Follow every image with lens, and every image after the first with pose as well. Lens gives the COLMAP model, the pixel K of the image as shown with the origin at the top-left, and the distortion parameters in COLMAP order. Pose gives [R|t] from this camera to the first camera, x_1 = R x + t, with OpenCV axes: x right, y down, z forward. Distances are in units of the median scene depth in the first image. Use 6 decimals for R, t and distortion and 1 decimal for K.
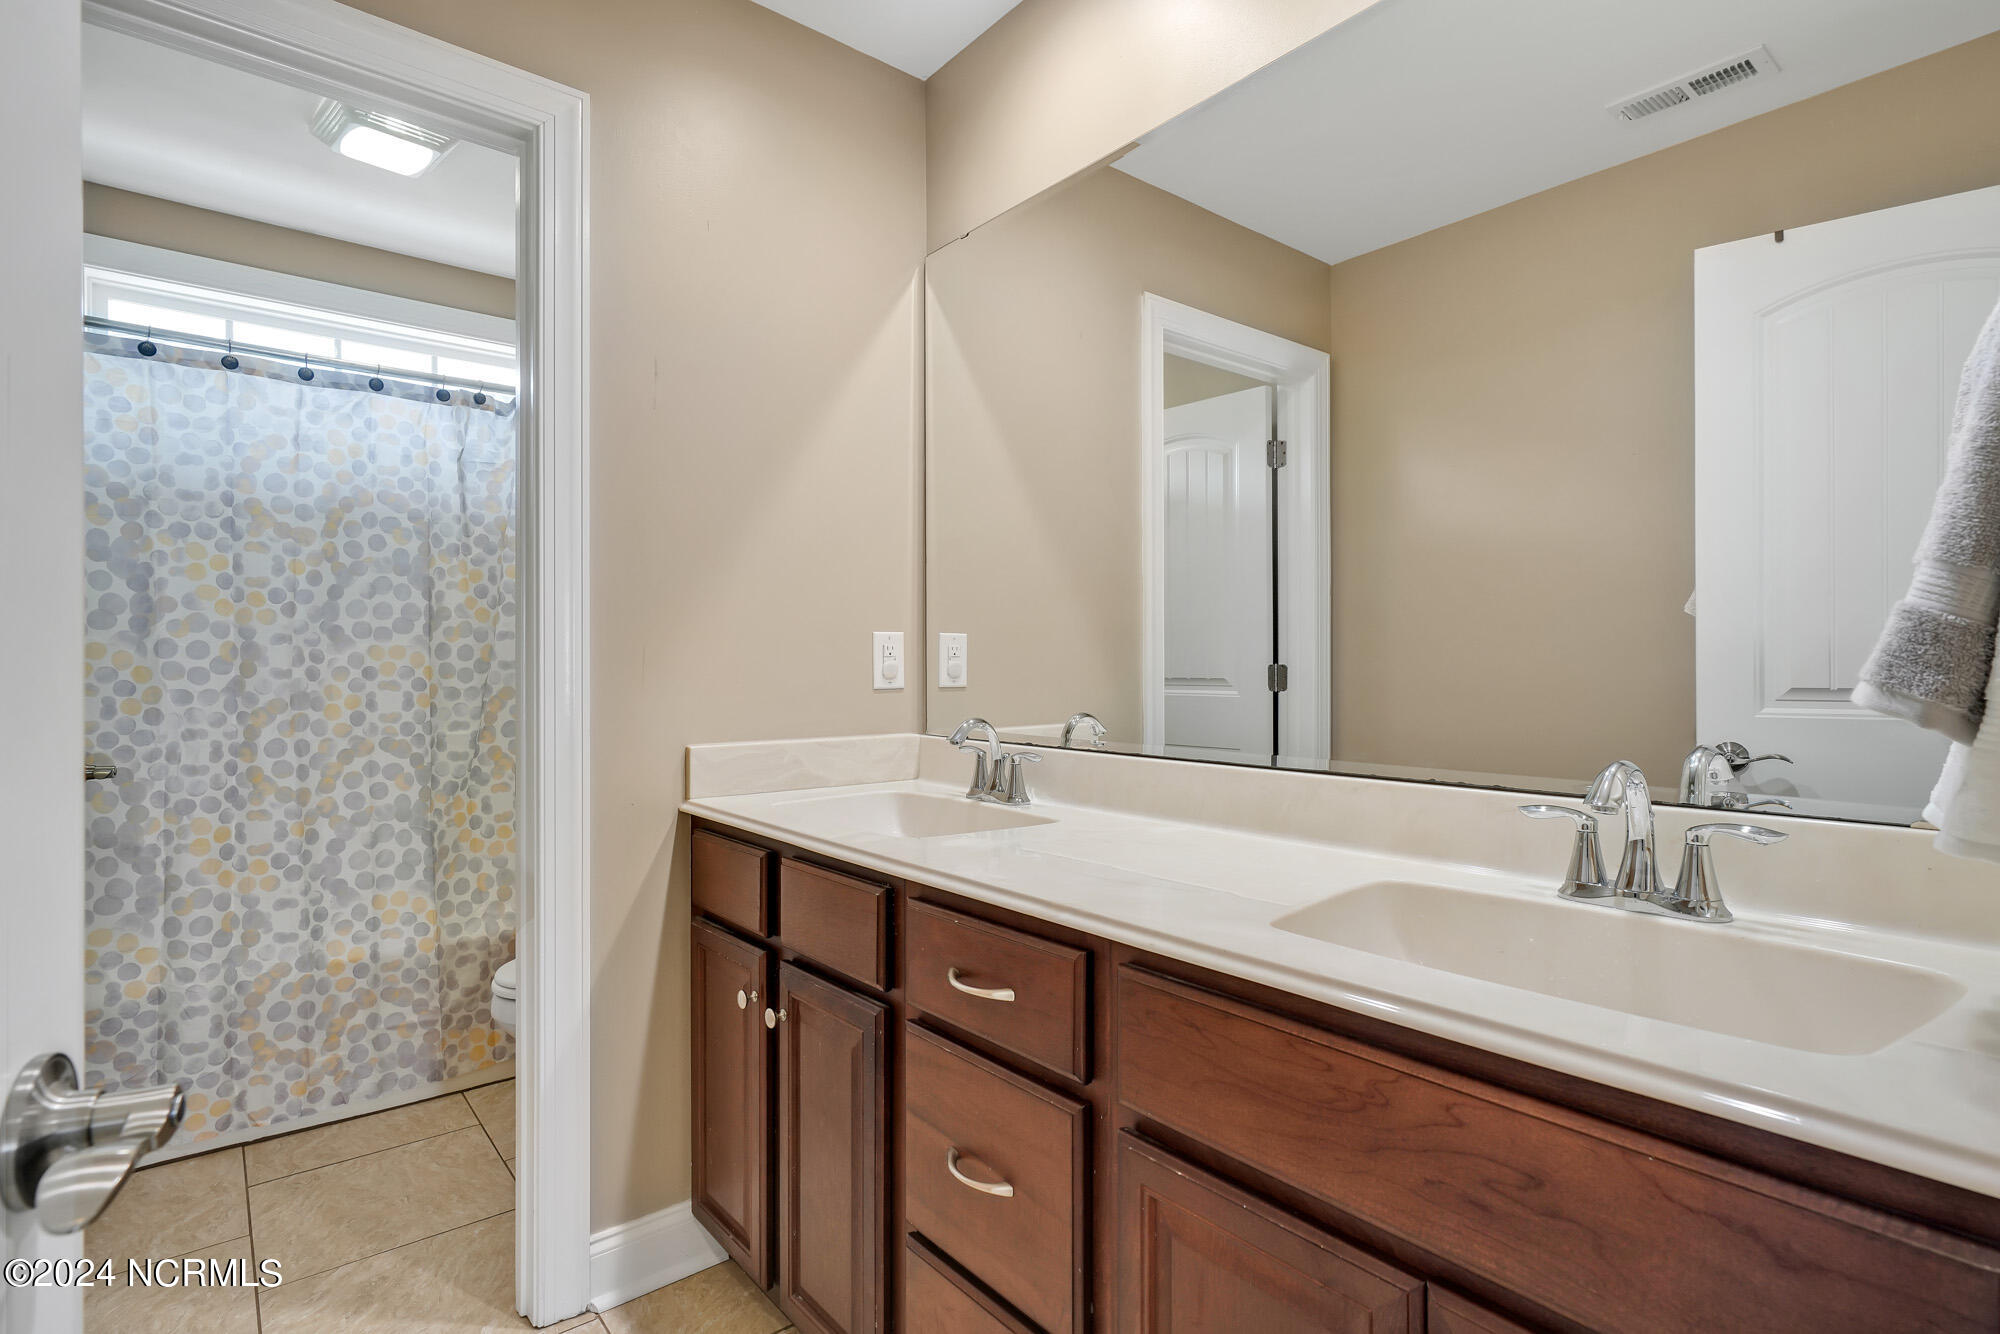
lens RADIAL K [[922.9, 0, 1000.0], [0, 922.9, 667.0], [0, 0, 1]] dist [-0.000367, -0.000019]
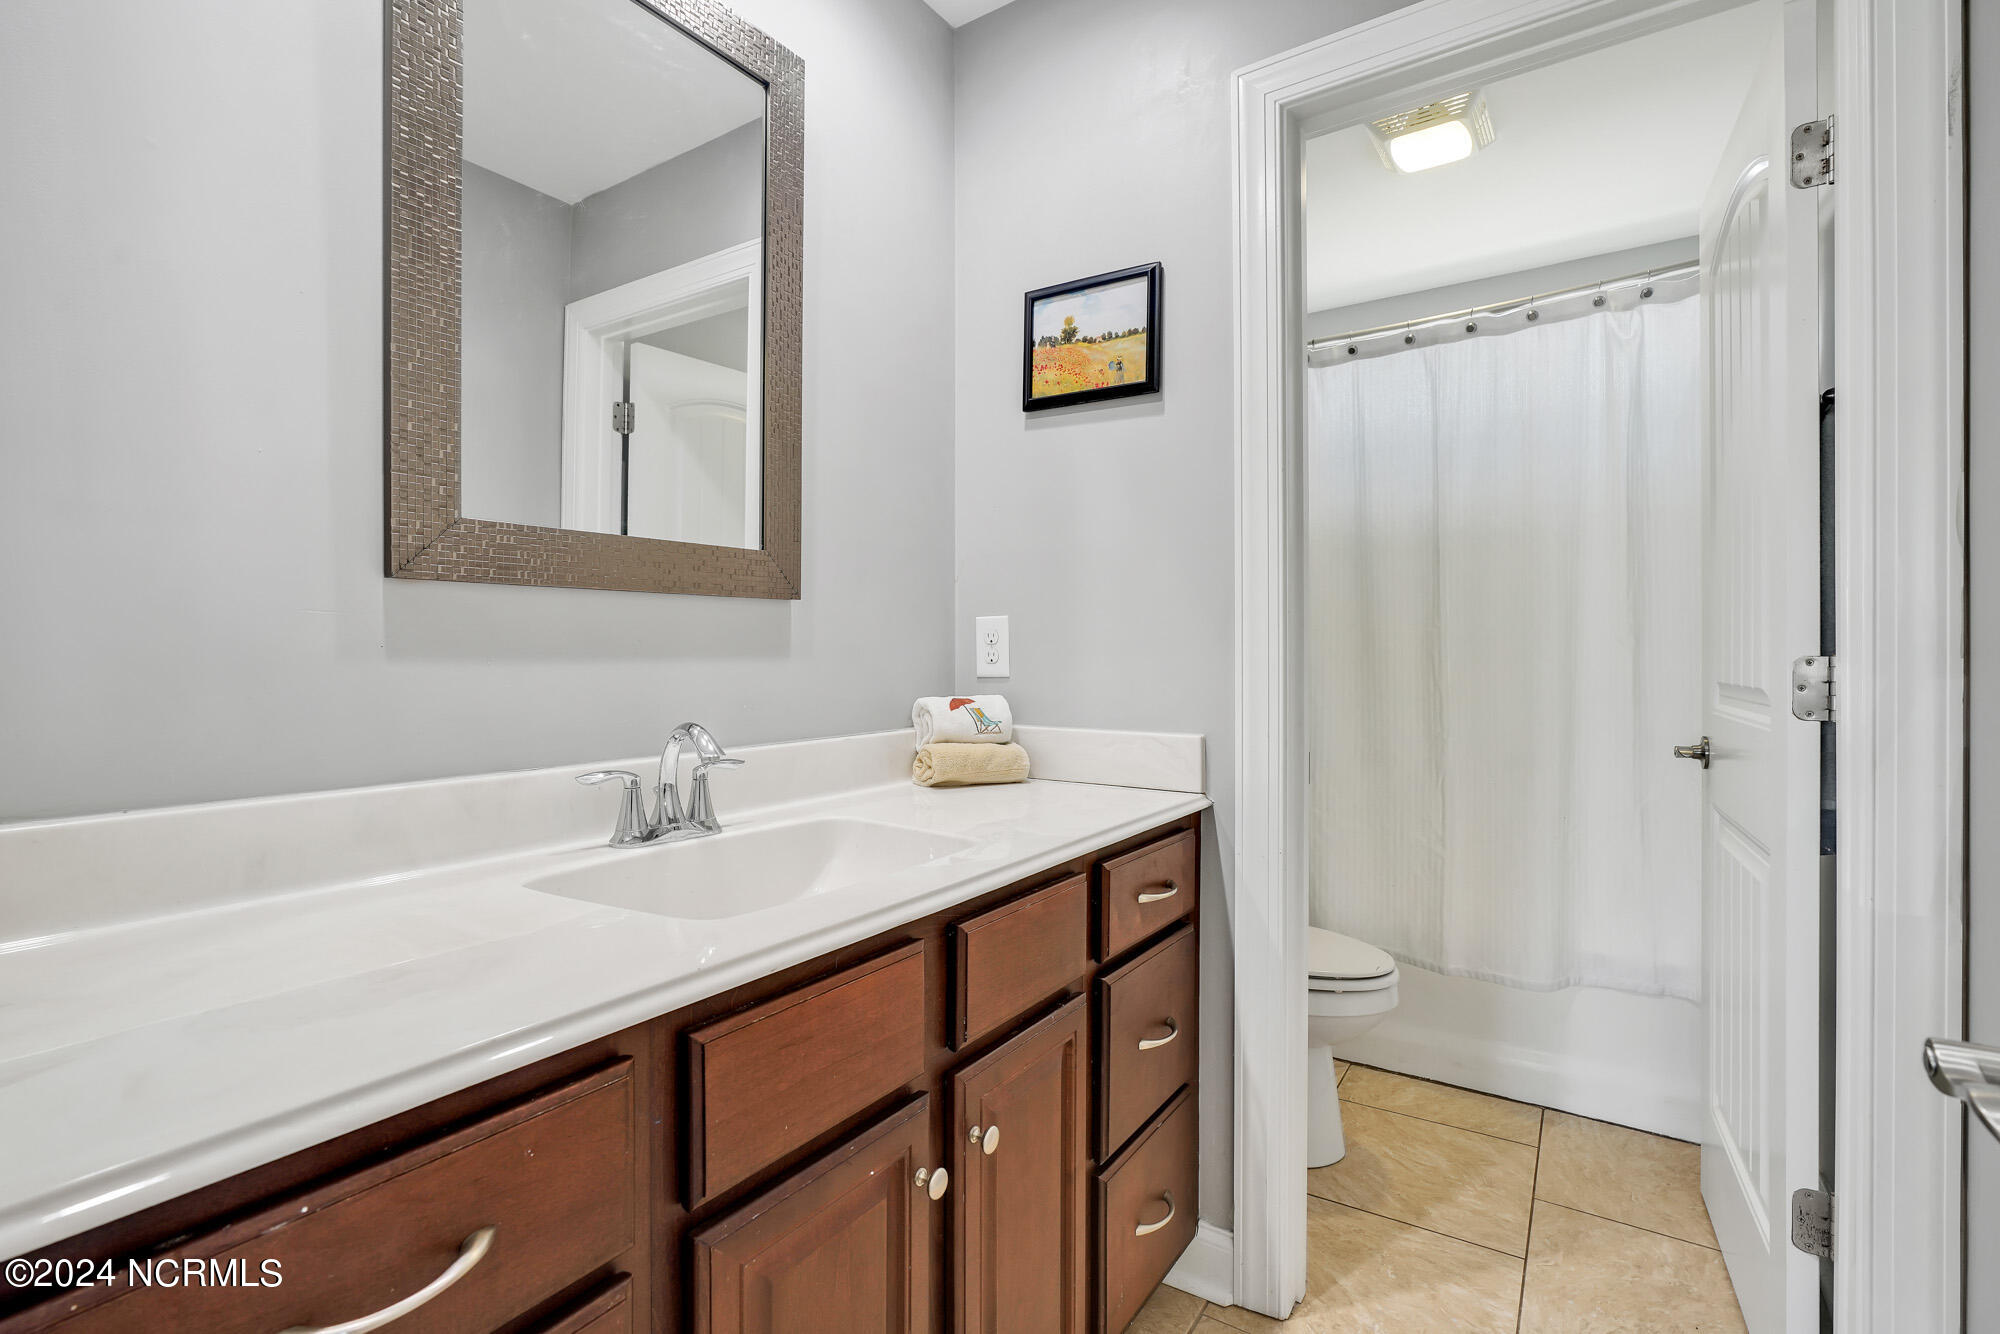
lens RADIAL K [[921.3, 0, 1004.6], [0, 921.3, 653.2], [0, 0, 1]] dist [-0.001839, -0.000259]
pose [[-0.318621, 0.003117, 0.947877, -0.781216], [-0.016199, 0.999831, -0.008733, 0.005842], [-0.947744, -0.018138, -0.318516, 1.030033]]
